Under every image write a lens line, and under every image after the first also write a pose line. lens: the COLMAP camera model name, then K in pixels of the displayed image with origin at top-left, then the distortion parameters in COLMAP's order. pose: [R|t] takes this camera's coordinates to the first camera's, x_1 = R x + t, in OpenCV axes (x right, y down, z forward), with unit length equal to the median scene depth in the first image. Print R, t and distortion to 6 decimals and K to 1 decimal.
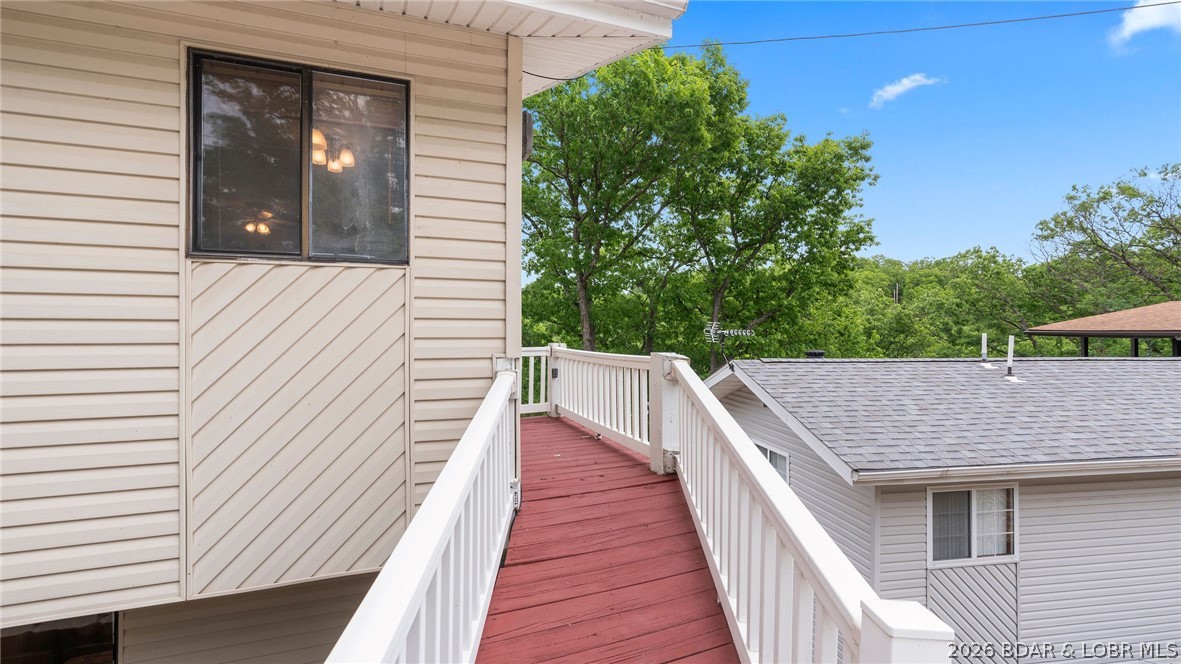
lens RADIAL K [[528.0, 0, 591.3], [0, 528.0, 341.0], [0, 0, 1]] dist [-0.004728, 0.001184]
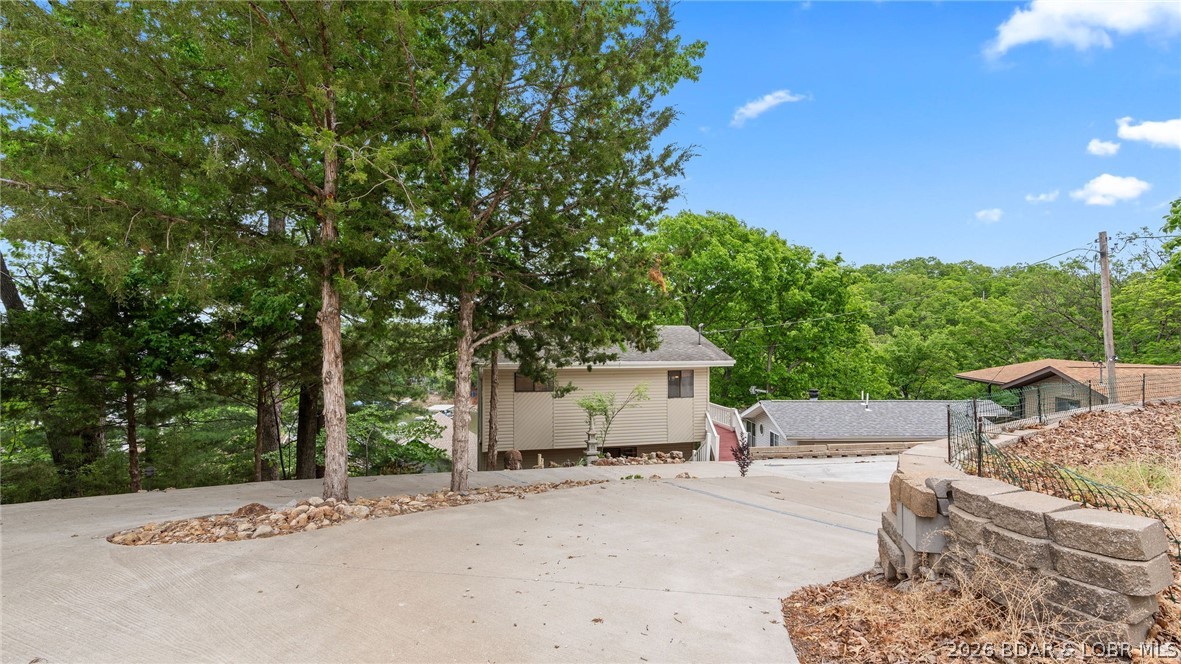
lens RADIAL K [[528.0, 0, 591.3], [0, 528.0, 341.0], [0, 0, 1]] dist [-0.004728, 0.001184]
pose [[0.990031, 0.002127, -0.140836, -0.085164], [-0.002492, 0.999994, -0.002417, -0.102313], [0.140830, 0.002744, 0.990030, -0.711688]]
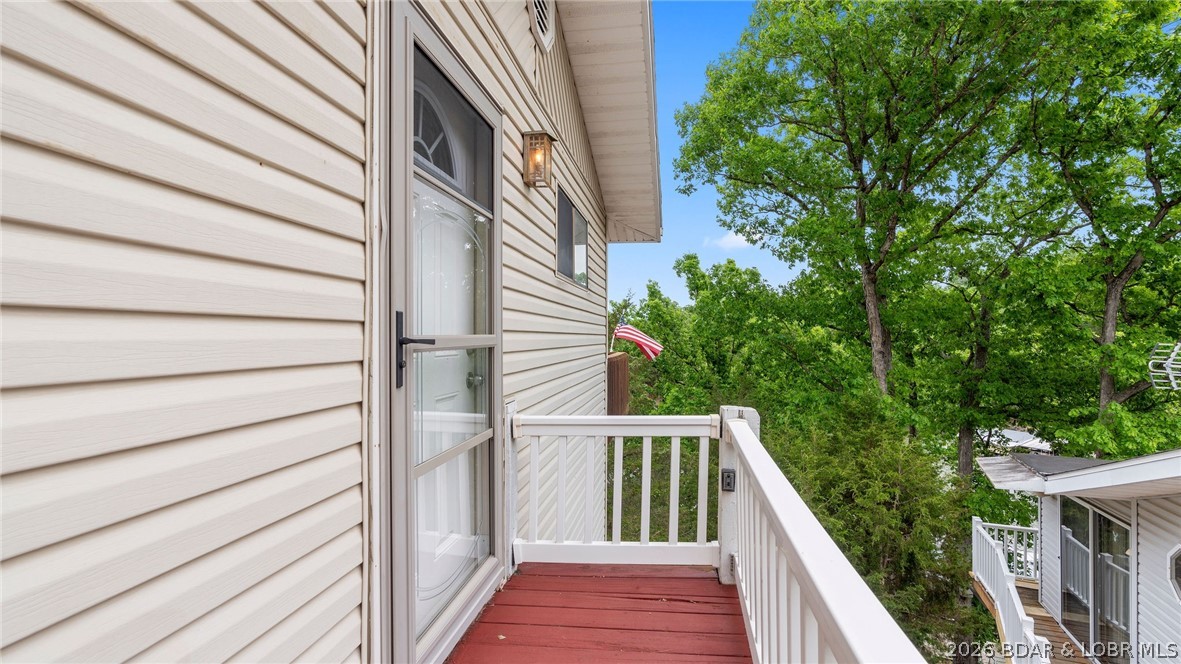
lens RADIAL K [[526.8, 0, 592.0], [0, 526.8, 326.4], [0, 0, 1]] dist [-0.000299, 0.000863]
pose [[0.867035, -0.003194, -0.498236, 0.012527], [-0.010759, 0.999626, -0.025132, -0.013489], [0.498130, 0.027151, 0.866677, 0.150957]]
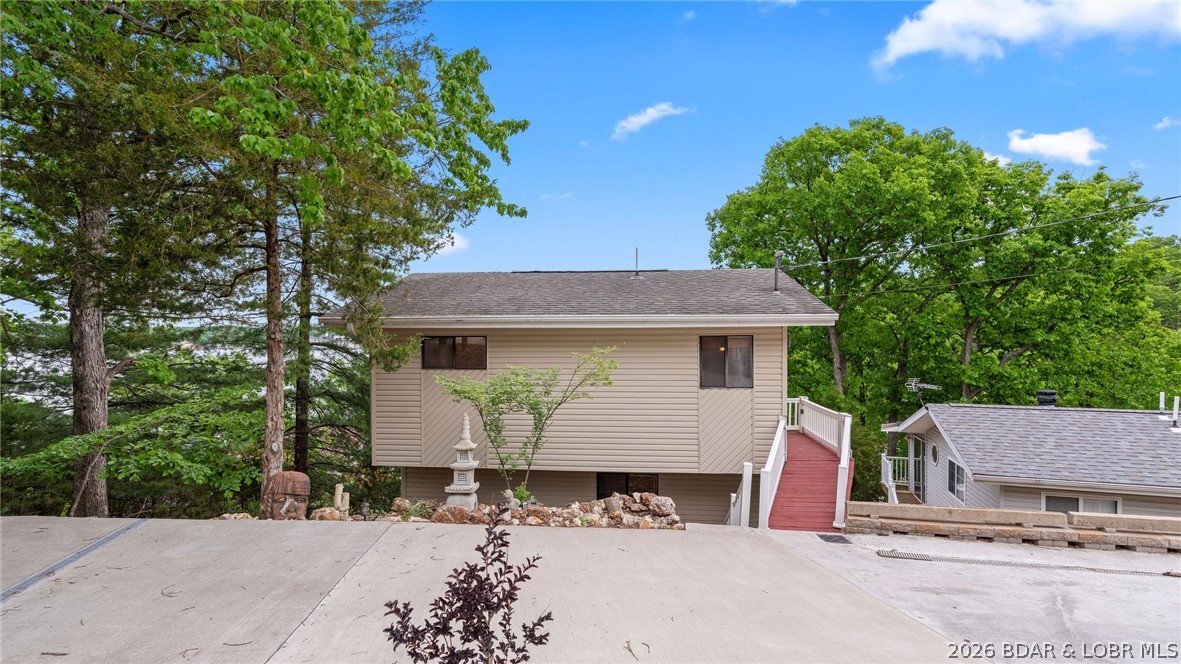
lens RADIAL K [[528.0, 0, 591.3], [0, 528.0, 341.0], [0, 0, 1]] dist [-0.004728, 0.001184]
pose [[0.892509, -0.000709, -0.451028, 0.032916], [-0.002367, 0.999978, -0.006257, -0.052051], [0.451022, 0.006652, 0.892488, -0.315573]]
